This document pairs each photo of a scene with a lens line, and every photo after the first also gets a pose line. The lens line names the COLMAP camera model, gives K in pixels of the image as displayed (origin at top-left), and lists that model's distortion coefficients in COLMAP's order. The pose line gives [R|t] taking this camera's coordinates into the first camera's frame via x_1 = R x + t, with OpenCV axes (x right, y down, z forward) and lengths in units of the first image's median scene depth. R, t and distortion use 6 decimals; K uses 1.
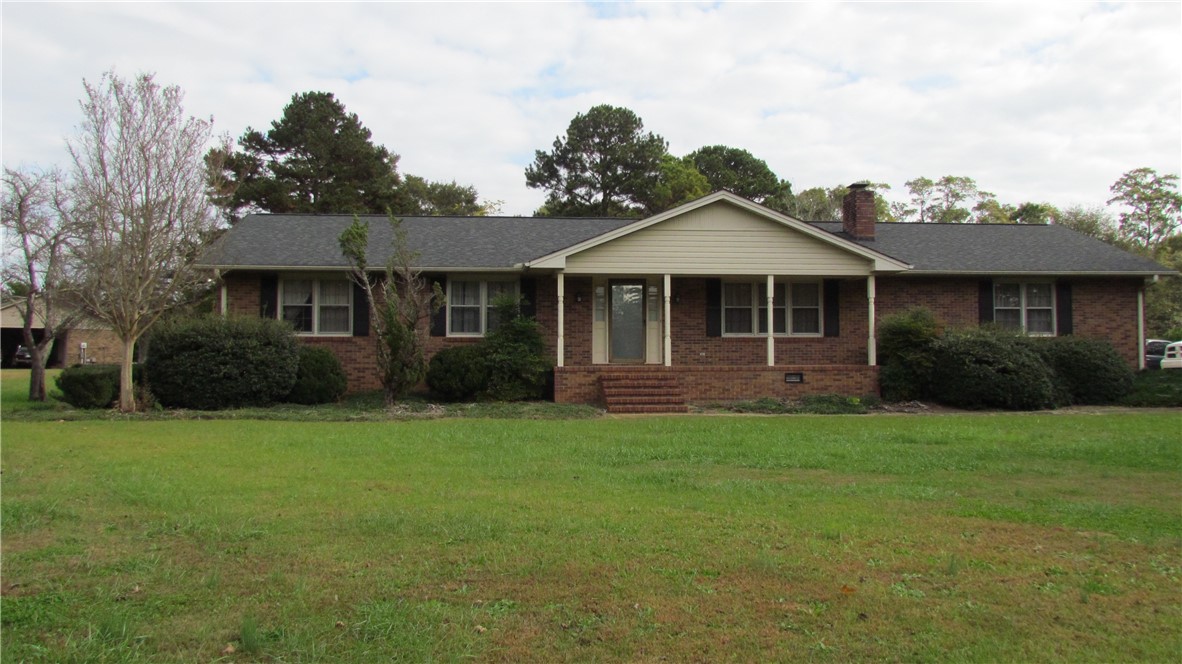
lens RADIAL K [[968.0, 0, 591.1], [0, 968.0, 333.1], [0, 0, 1]] dist [-0.030244, 0.011374]
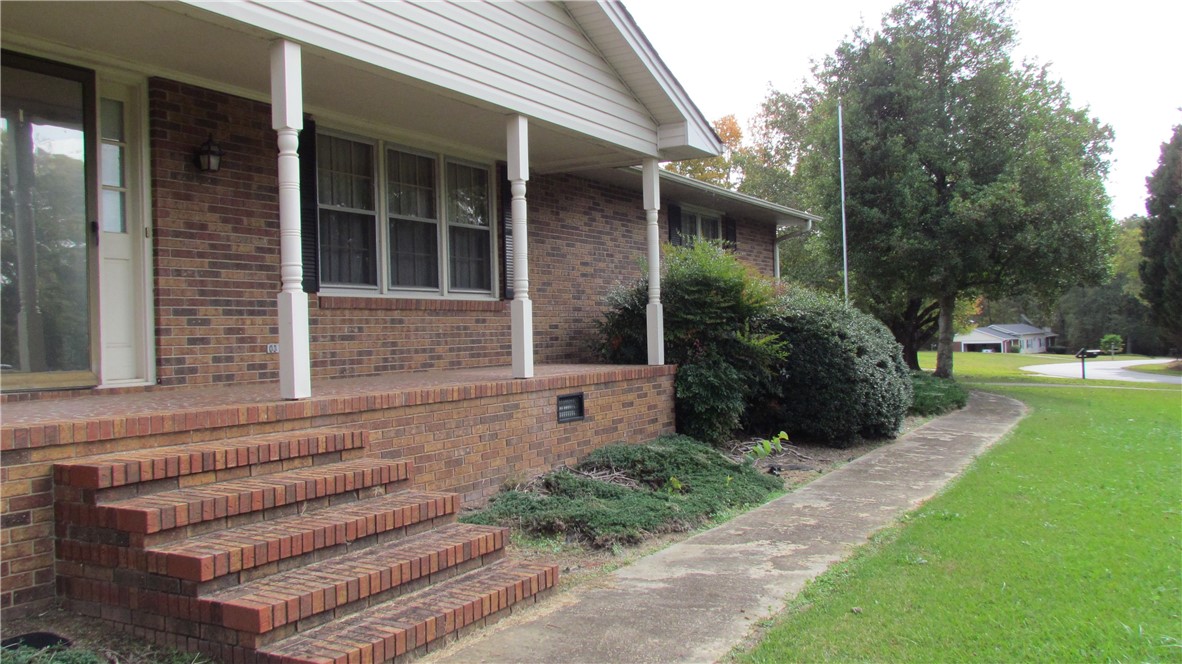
lens RADIAL K [[968.0, 0, 590.8], [0, 968.0, 331.4], [0, 0, 1]] dist [-0.030244, 0.011374]
pose [[0.576883, -0.009729, 0.816769, -0.086005], [-0.004061, 0.999883, 0.014779, 0.011982], [-0.816816, -0.011843, 0.576776, 0.778569]]
